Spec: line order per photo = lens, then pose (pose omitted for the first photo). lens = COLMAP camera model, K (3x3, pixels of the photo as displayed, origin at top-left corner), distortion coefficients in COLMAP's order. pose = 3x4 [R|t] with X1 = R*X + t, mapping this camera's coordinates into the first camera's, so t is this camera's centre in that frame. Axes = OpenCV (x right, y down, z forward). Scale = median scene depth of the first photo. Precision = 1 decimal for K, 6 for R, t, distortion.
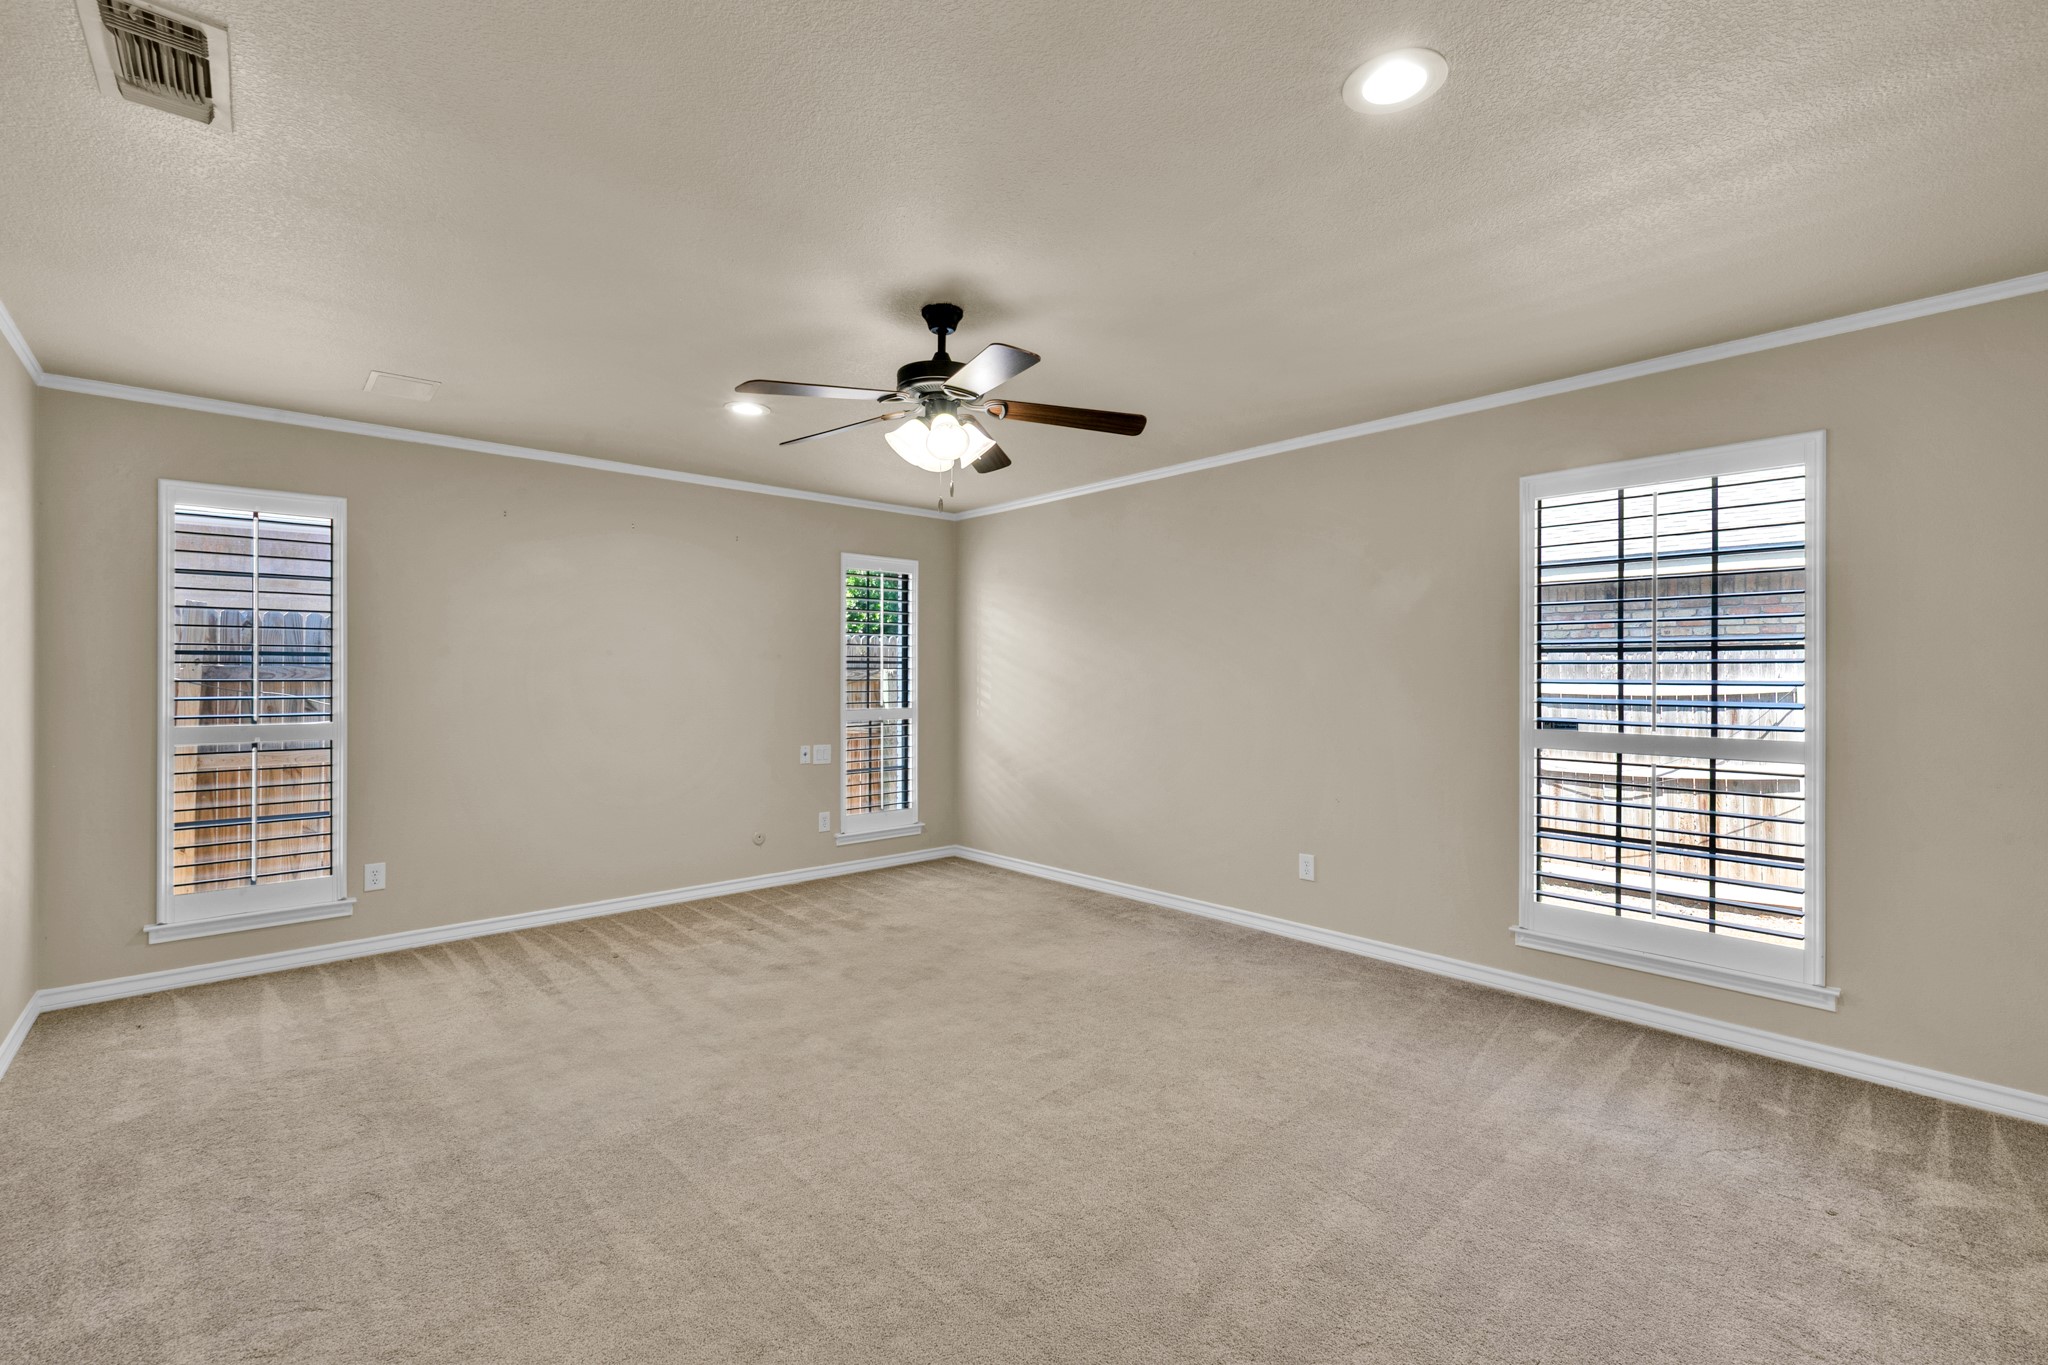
lens RADIAL K [[878.1, 0, 1033.3], [0, 878.1, 680.8], [0, 0, 1]] dist [0.003820, -0.000111]
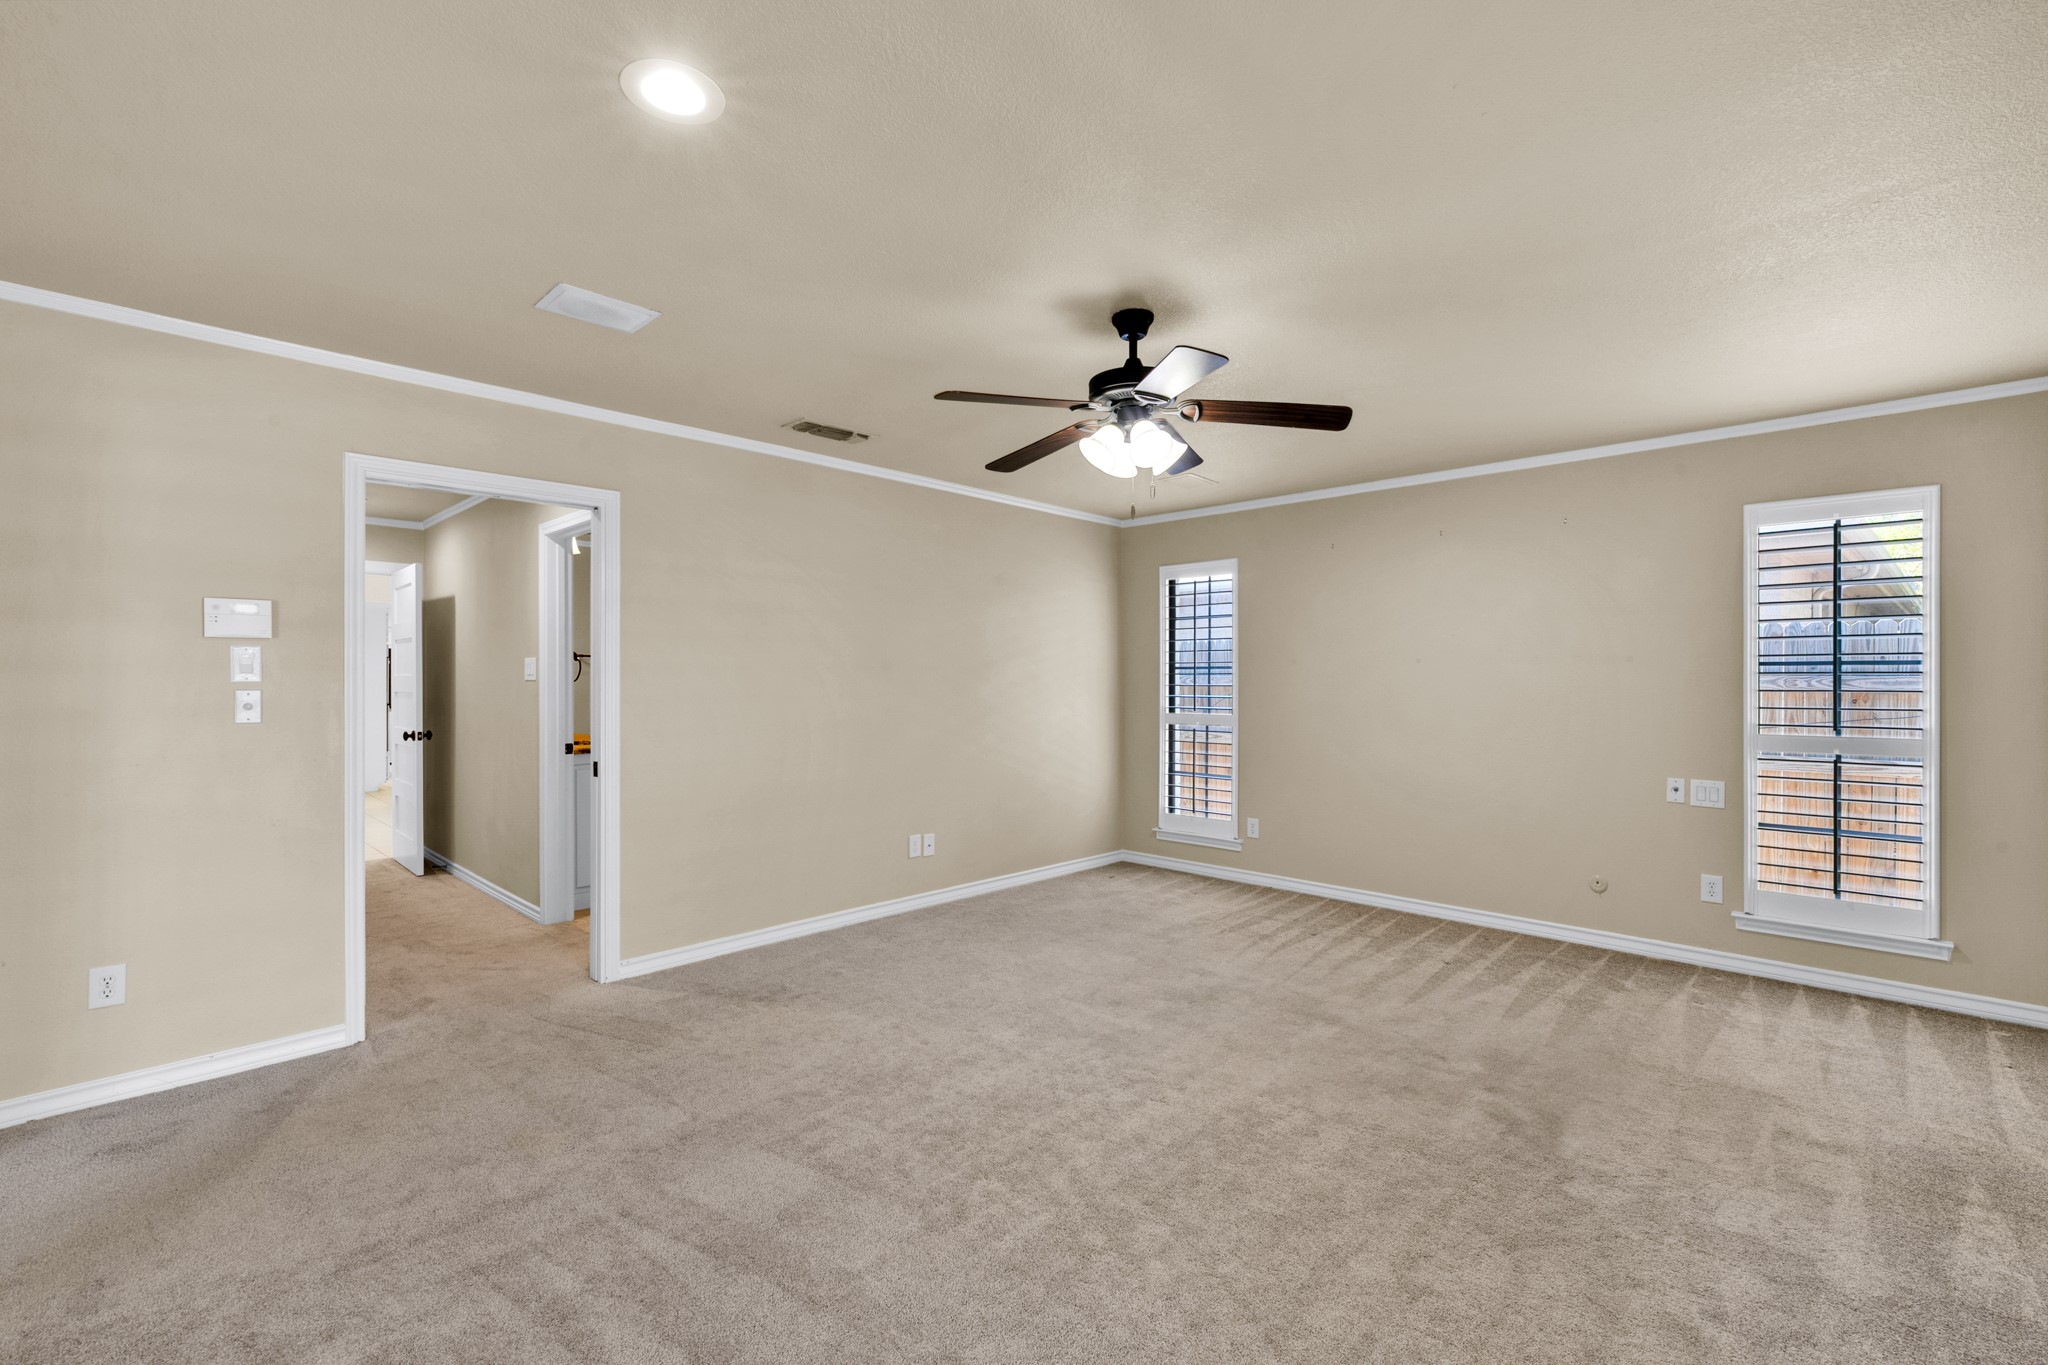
lens RADIAL K [[878.1, 0, 1033.3], [0, 878.1, 680.8], [0, 0, 1]] dist [0.003820, -0.000111]
pose [[0.087770, -0.000756, -0.996140, 0.556869], [-0.010606, 0.999942, -0.001693, -0.001811], [0.996084, 0.010714, 0.087757, 0.503449]]
